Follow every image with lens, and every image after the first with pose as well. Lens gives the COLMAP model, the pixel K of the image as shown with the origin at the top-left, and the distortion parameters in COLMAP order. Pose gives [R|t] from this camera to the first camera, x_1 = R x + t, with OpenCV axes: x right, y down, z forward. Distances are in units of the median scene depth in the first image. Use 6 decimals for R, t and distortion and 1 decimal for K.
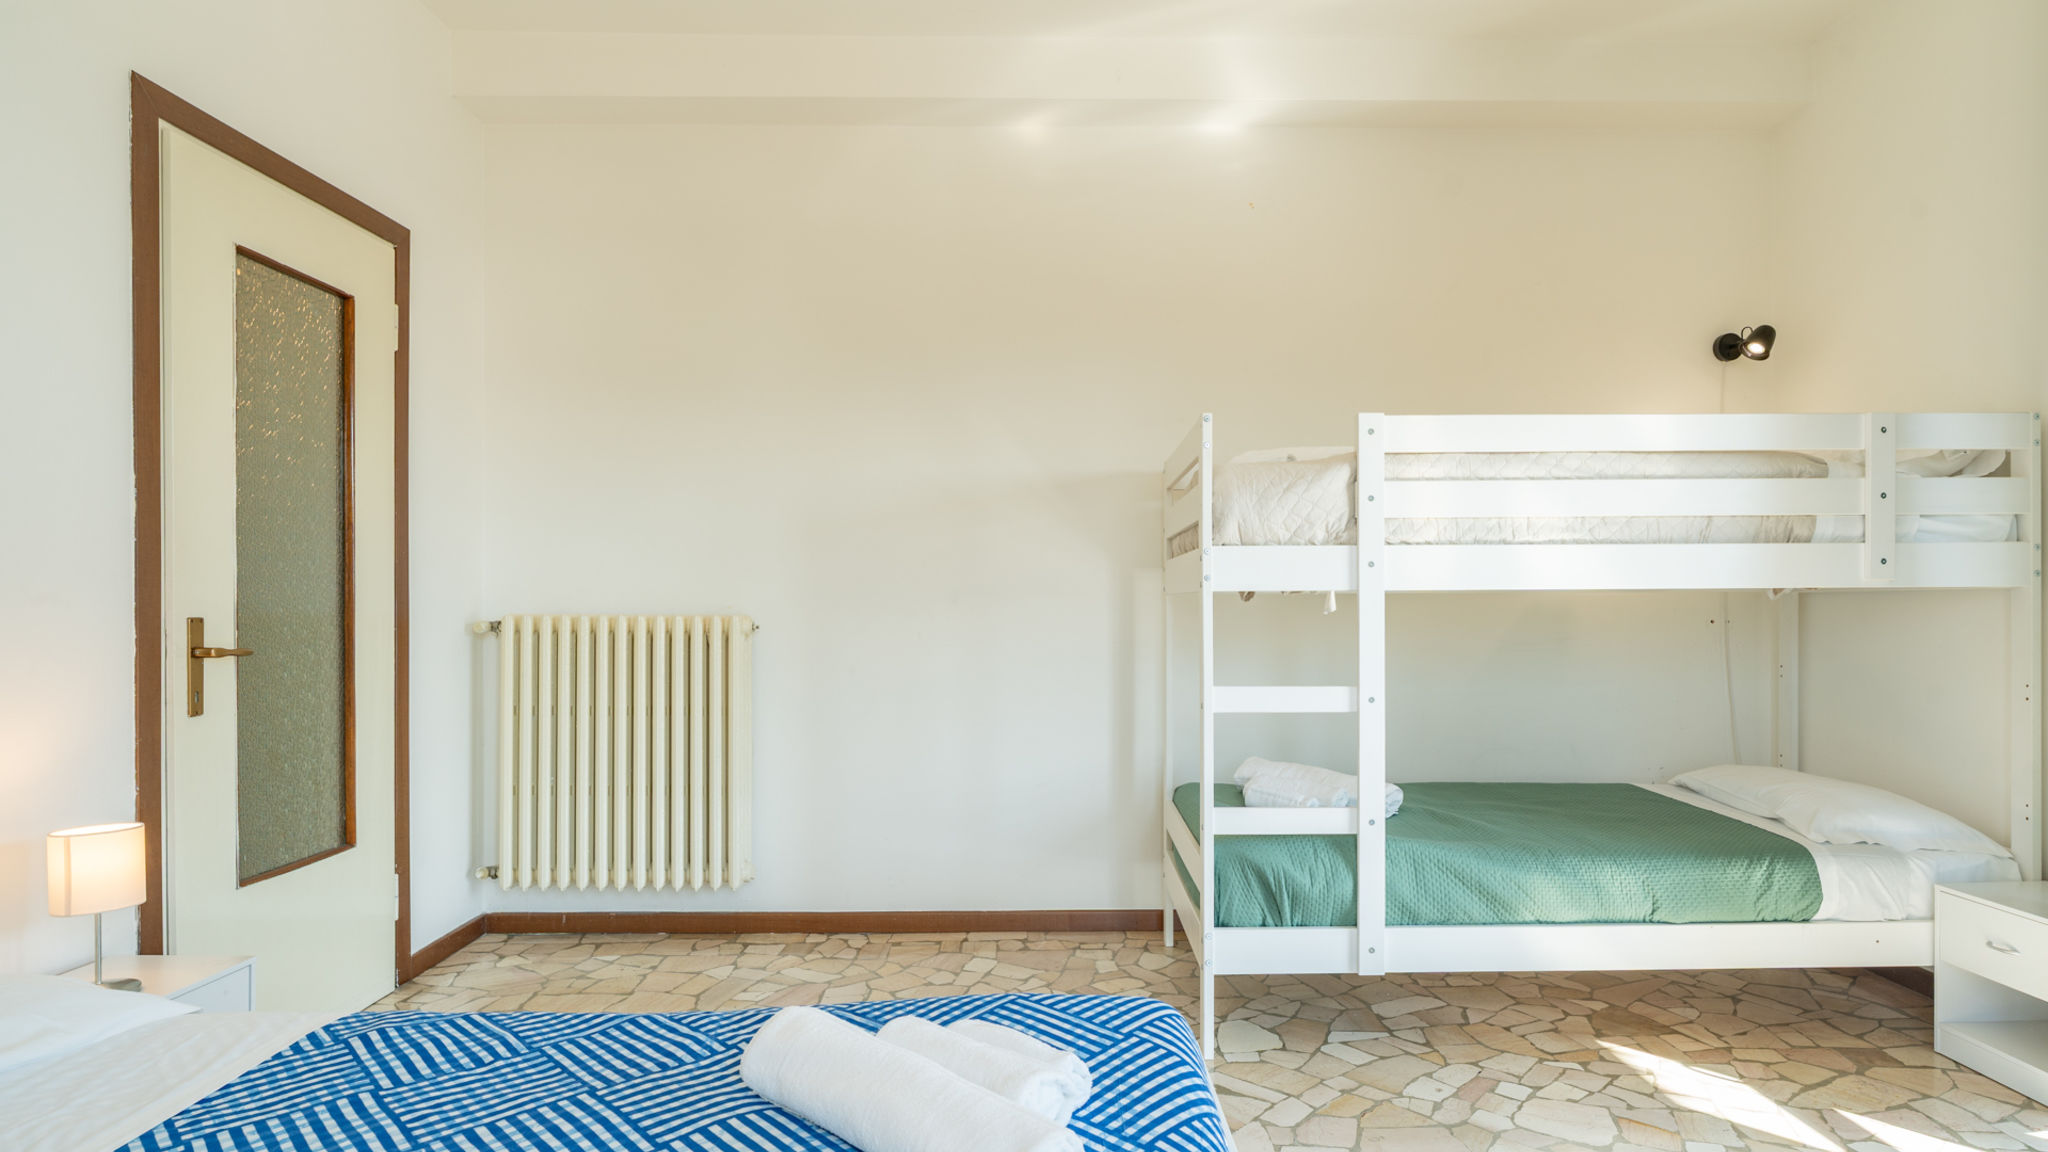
lens RADIAL K [[1146.3, 0, 1030.7], [0, 1146.3, 604.6], [0, 0, 1]] dist [-0.002909, -0.001842]
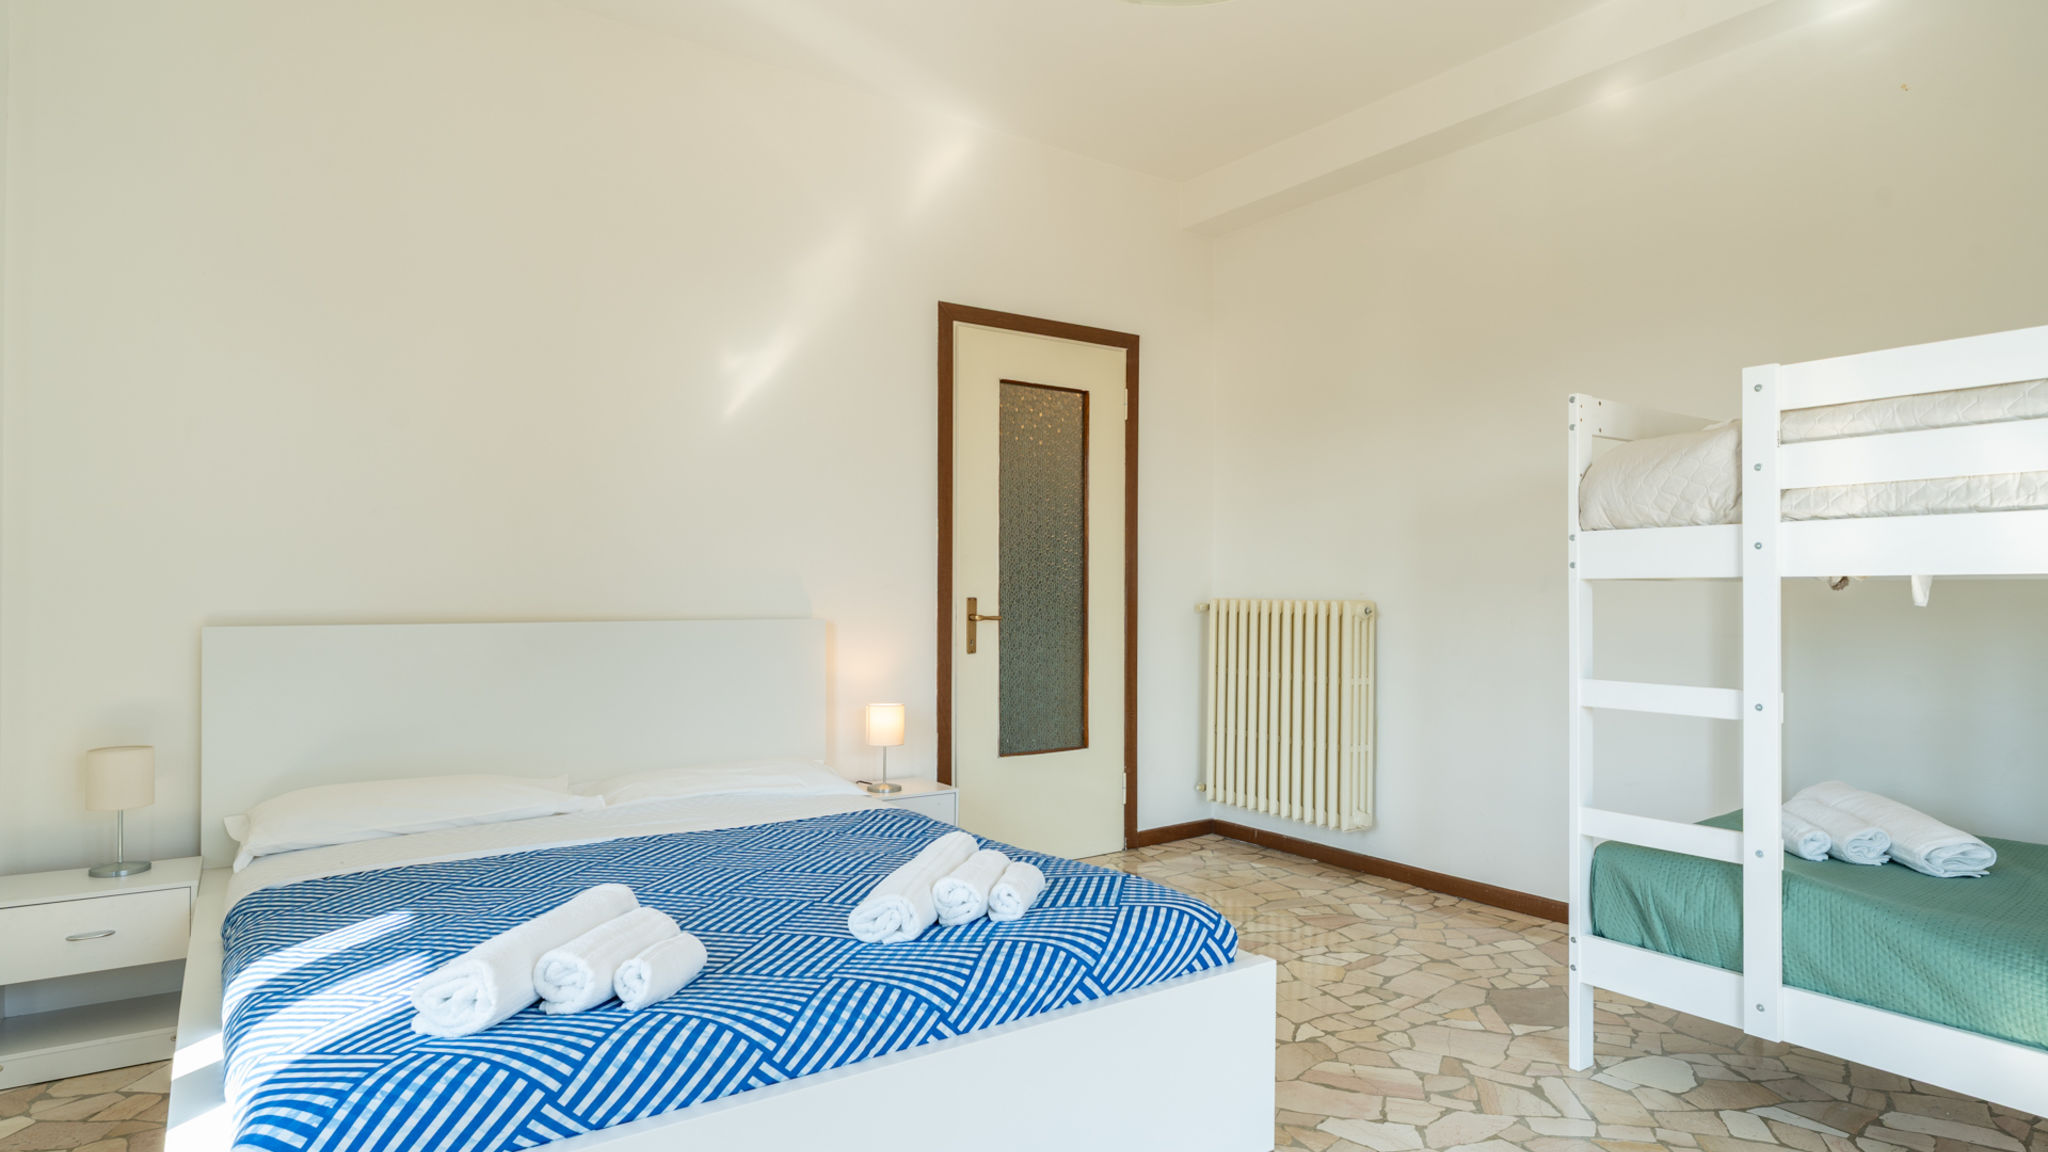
lens RADIAL K [[1128.2, 0, 1024.0], [0, 1128.2, 576.0], [0, 0, 1]] dist [0.002947, -0.000177]
pose [[0.555538, -0.008002, -0.831453, 0.681641], [-0.003714, 0.999920, -0.012105, -0.000893], [0.831483, 0.009813, 0.555464, 0.092050]]
